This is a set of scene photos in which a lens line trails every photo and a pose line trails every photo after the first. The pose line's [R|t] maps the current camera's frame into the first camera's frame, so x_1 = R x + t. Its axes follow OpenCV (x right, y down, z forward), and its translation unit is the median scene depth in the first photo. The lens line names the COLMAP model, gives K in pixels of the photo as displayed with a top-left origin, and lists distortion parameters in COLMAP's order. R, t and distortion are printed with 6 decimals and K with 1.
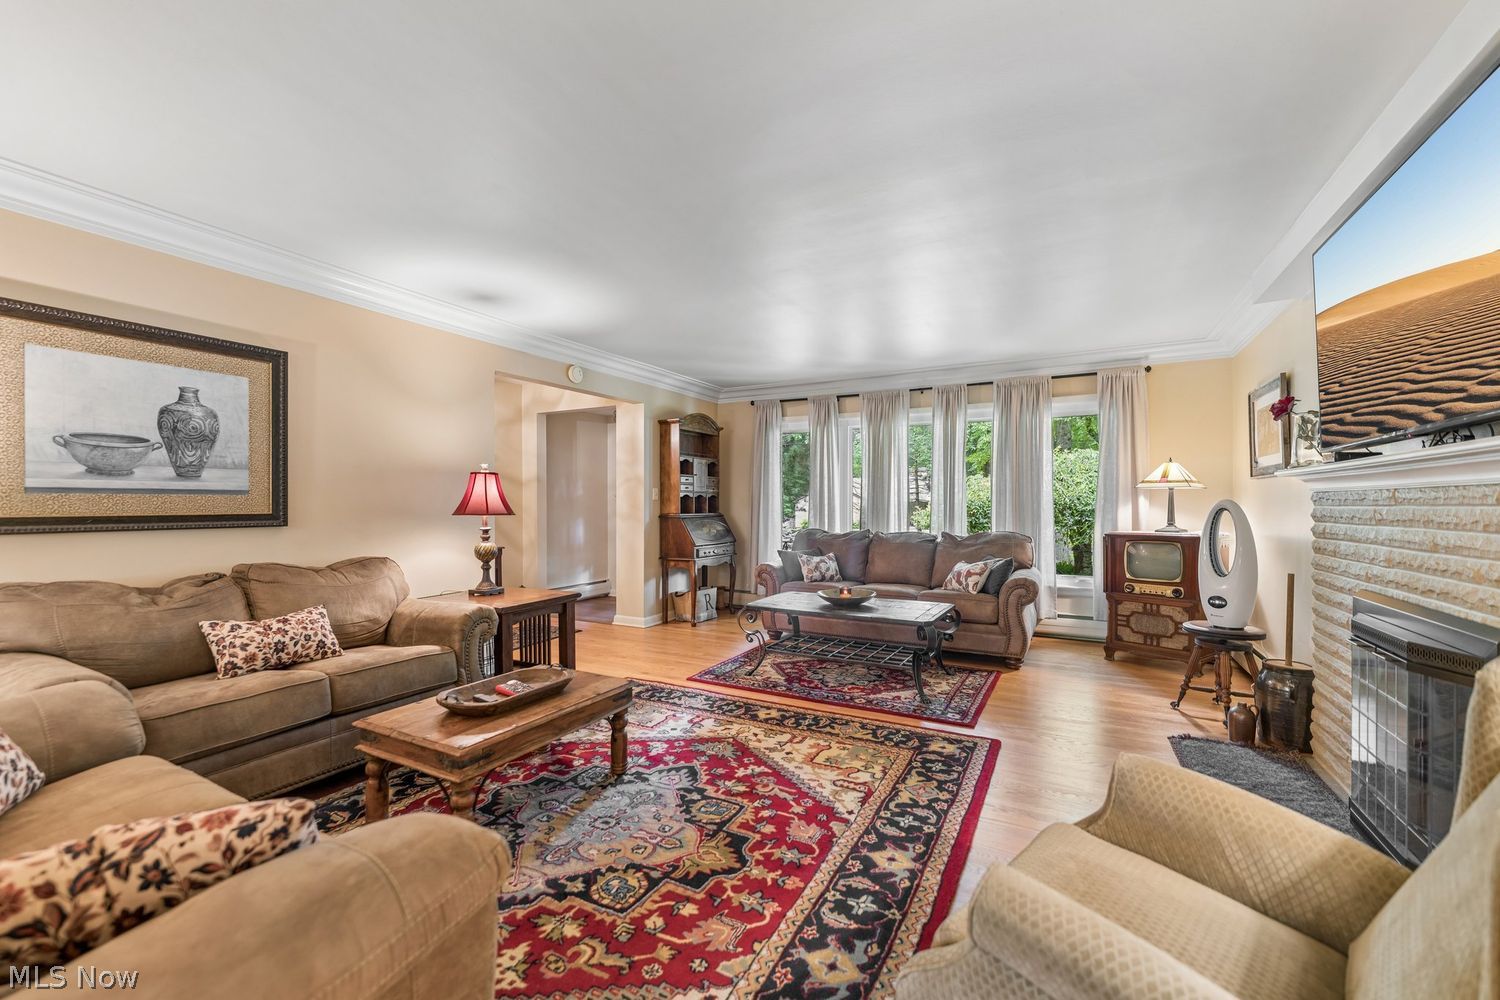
lens RADIAL K [[612.6, 0, 743.3], [0, 612.6, 506.8], [0, 0, 1]] dist [-0.000804, -0.000307]
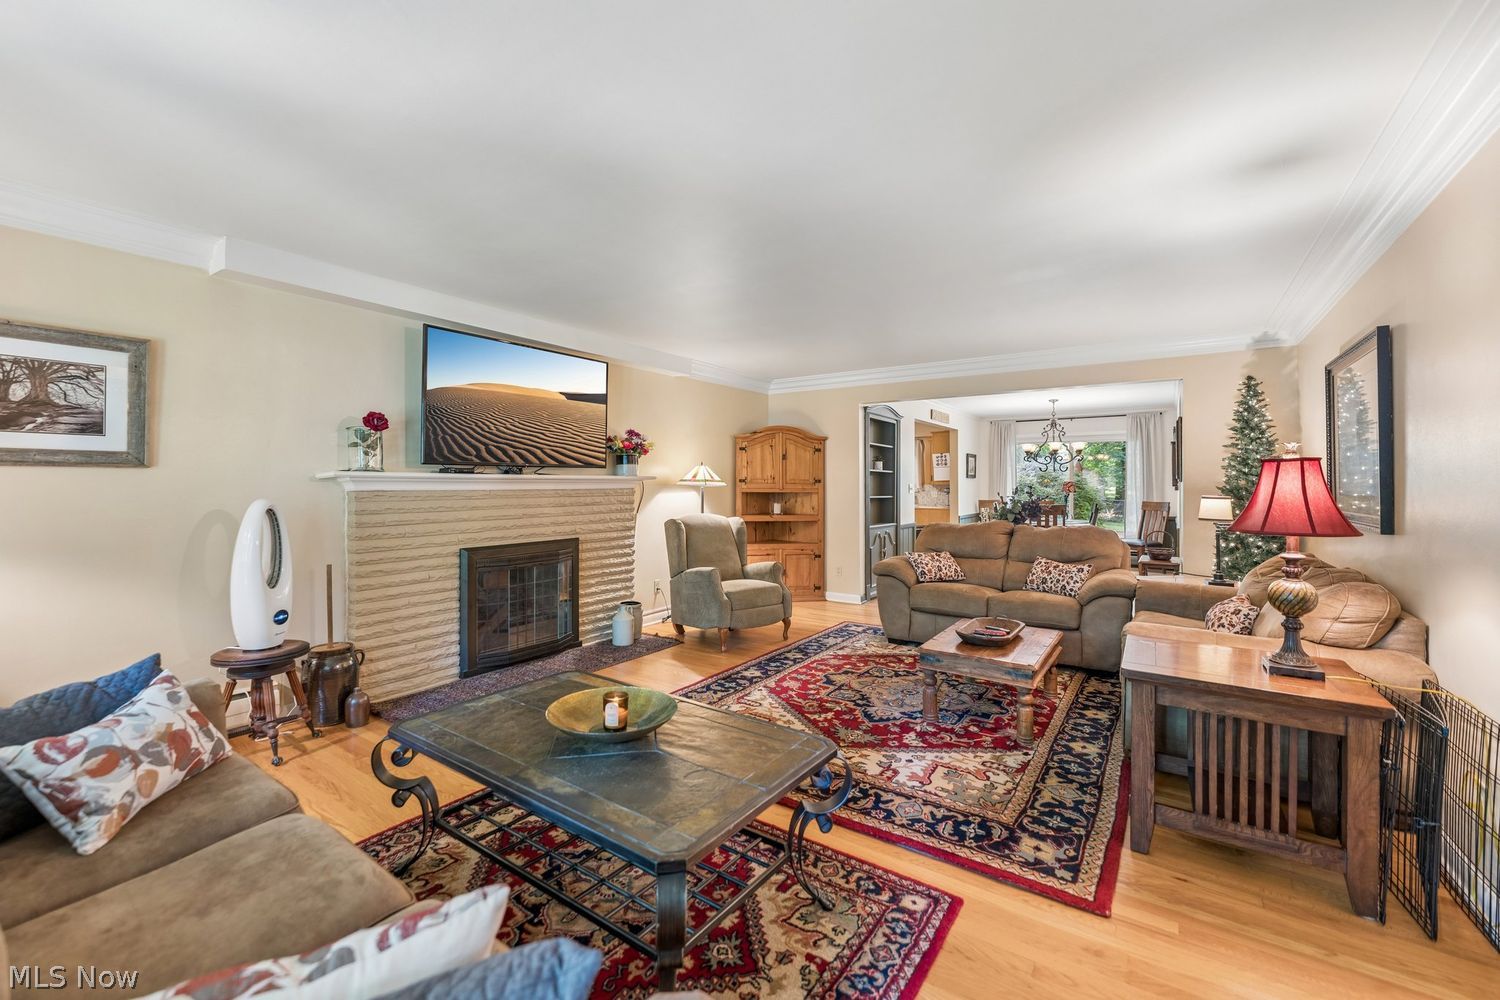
lens RADIAL K [[612.6, 0, 749.0], [0, 612.6, 479.2], [0, 0, 1]] dist [-0.000804, -0.000307]
pose [[-0.994242, -0.000126, 0.107156, 0.025985], [-0.000189, 1.000000, -0.000583, -0.050791], [-0.107156, -0.000600, -0.994242, 2.255260]]
